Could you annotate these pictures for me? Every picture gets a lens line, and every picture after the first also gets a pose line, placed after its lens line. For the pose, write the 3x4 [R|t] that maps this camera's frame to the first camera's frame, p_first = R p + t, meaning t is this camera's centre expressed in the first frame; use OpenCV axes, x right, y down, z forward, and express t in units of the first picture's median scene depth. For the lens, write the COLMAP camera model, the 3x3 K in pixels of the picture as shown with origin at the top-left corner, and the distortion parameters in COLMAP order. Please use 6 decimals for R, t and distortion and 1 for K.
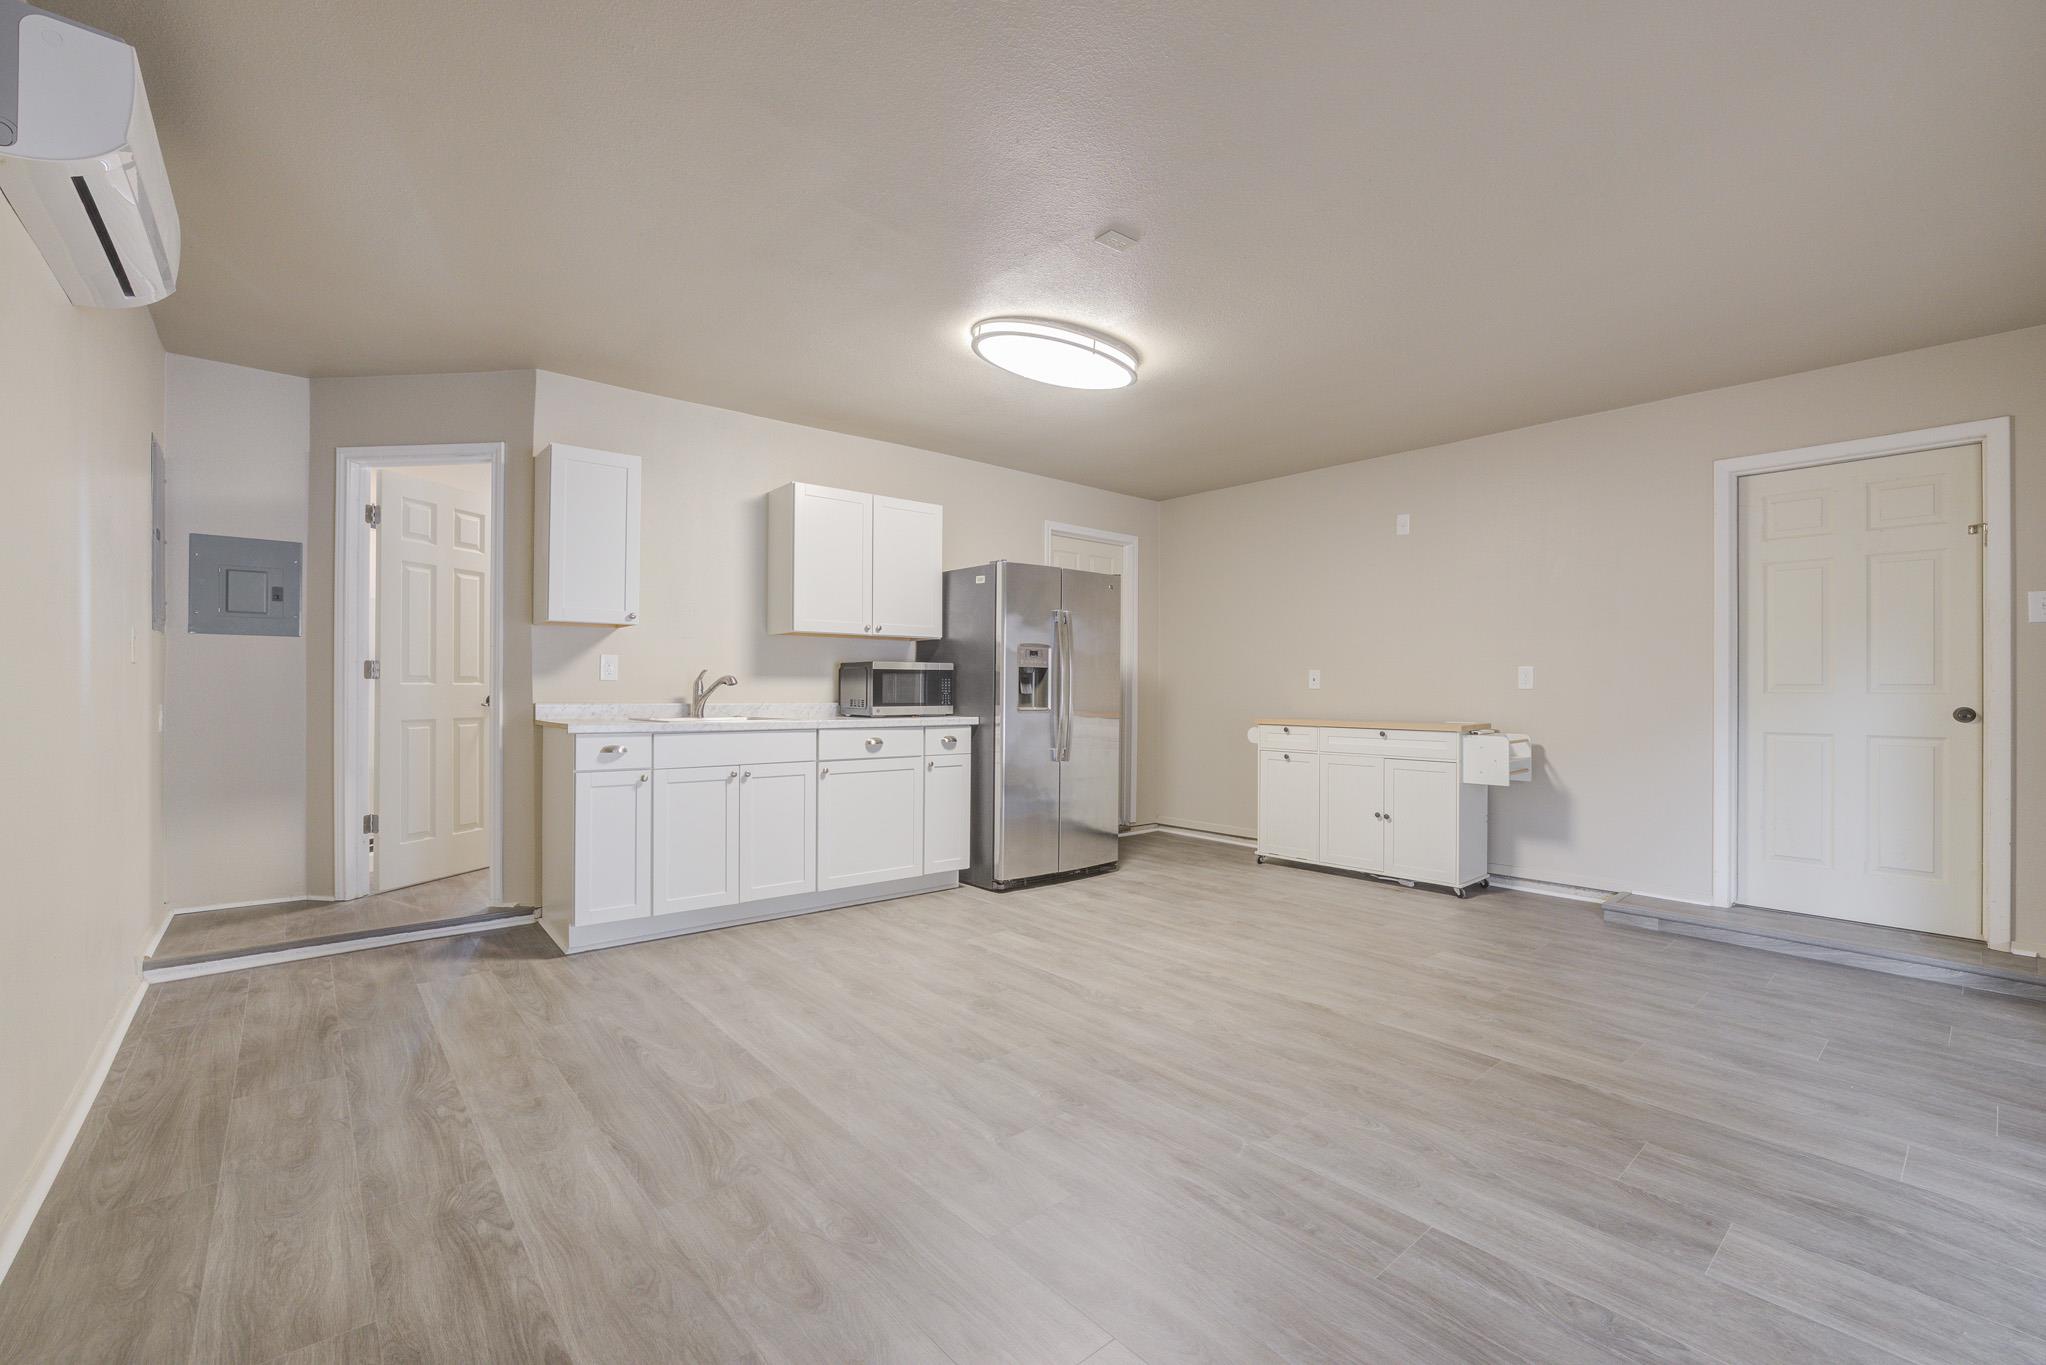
lens RADIAL K [[869.4, 0, 1018.2], [0, 869.4, 686.2], [0, 0, 1]] dist [-0.047043, 0.016858]
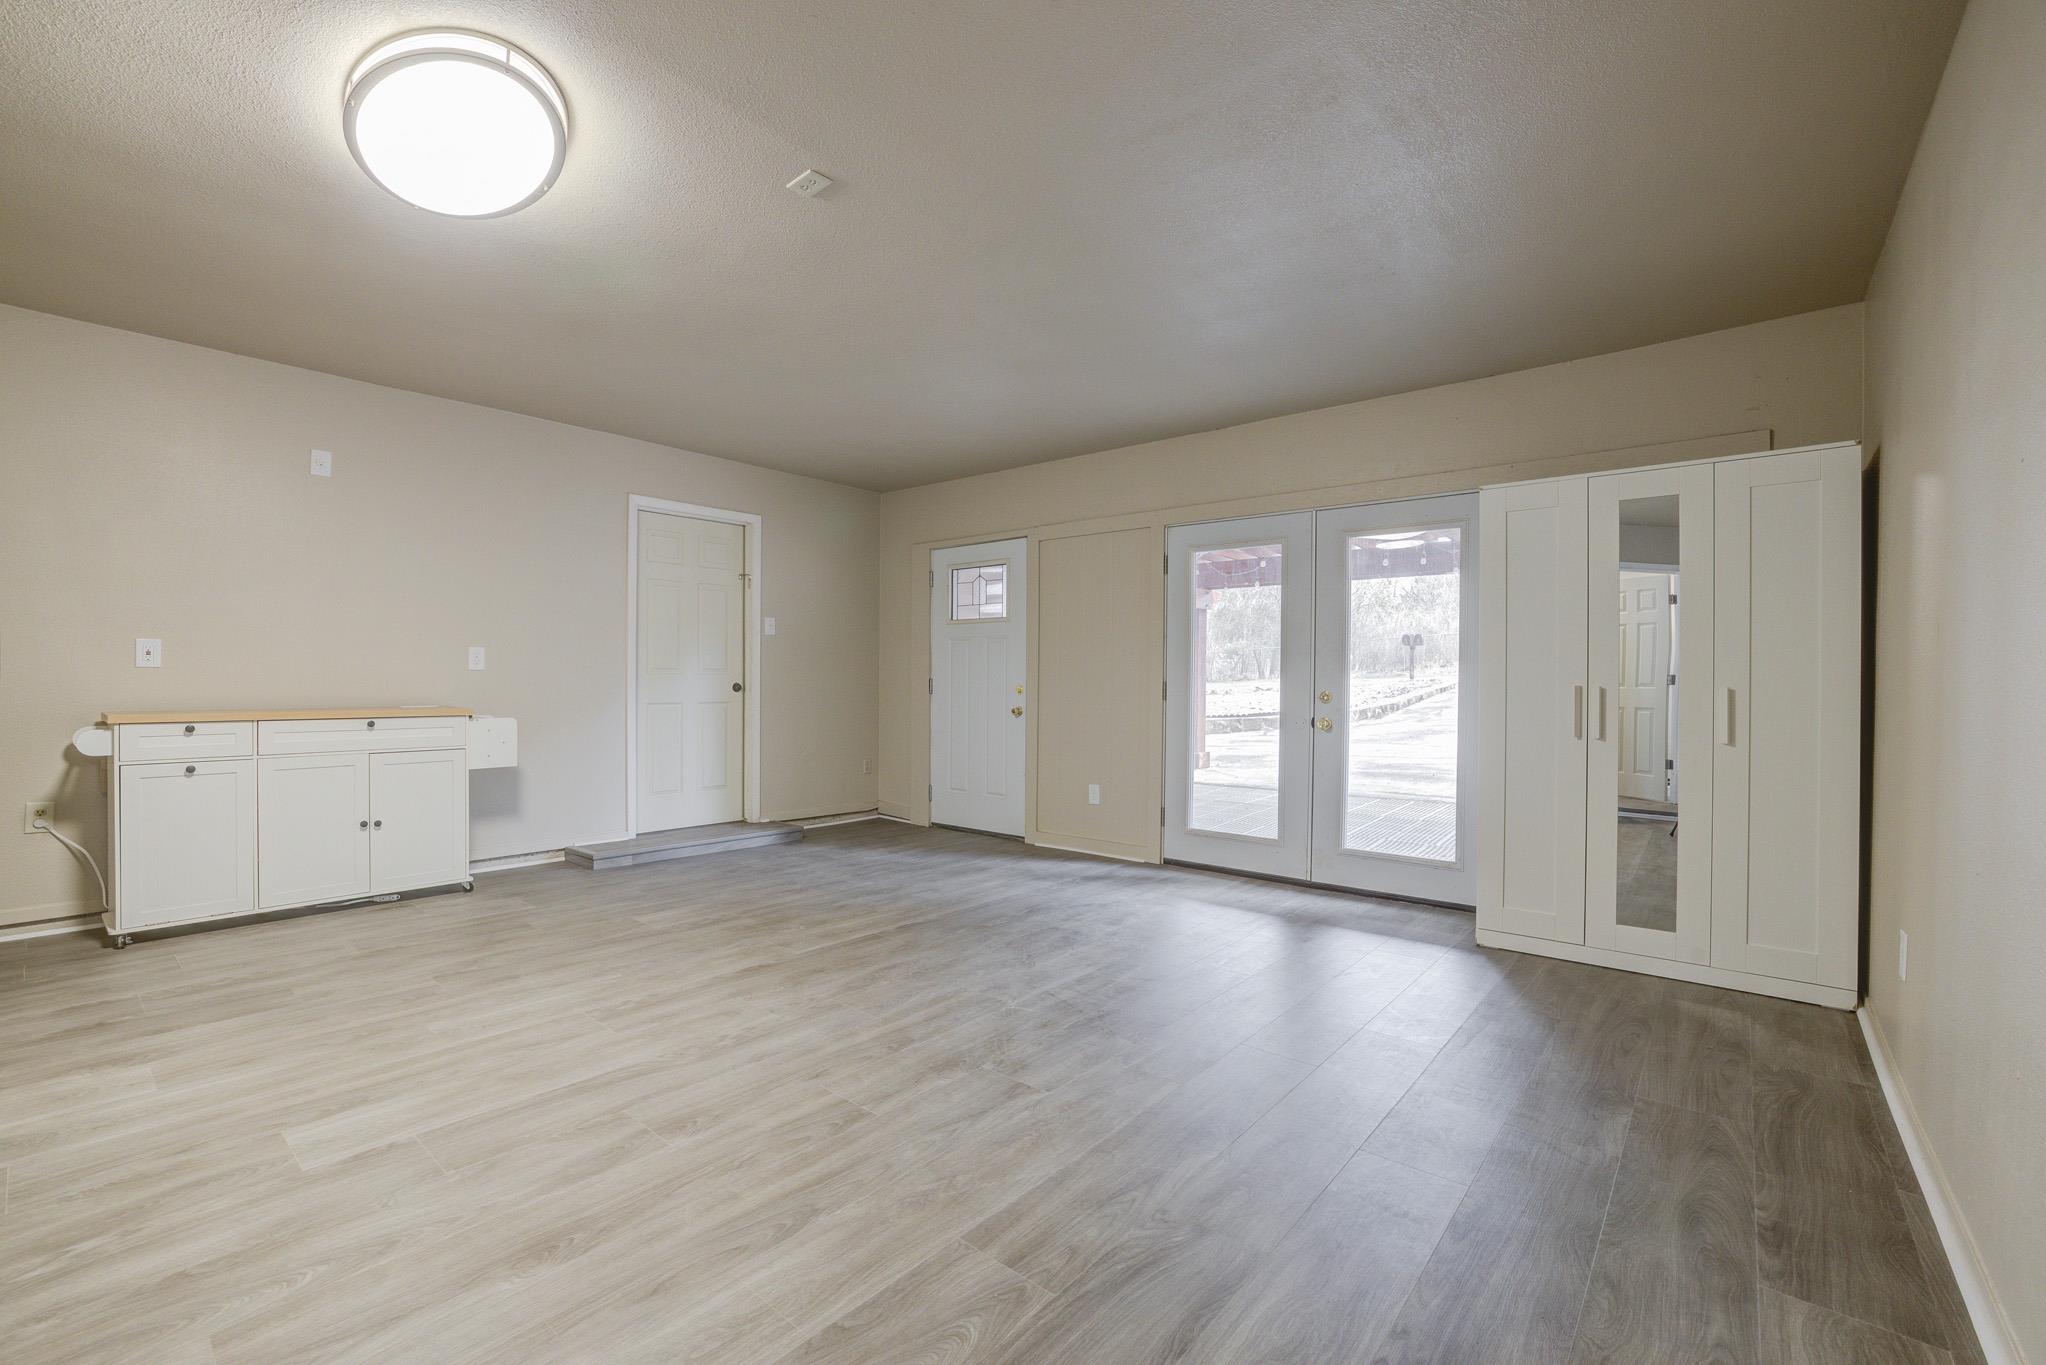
lens RADIAL K [[871.5, 0, 1008.5], [0, 871.5, 686.4], [0, 0, 1]] dist [-0.042533, 0.016714]
pose [[-0.152182, -0.015472, 0.988231, -0.560600], [-0.012966, 0.999823, 0.013657, 0.000795], [-0.988267, -0.010735, -0.152356, 0.624520]]
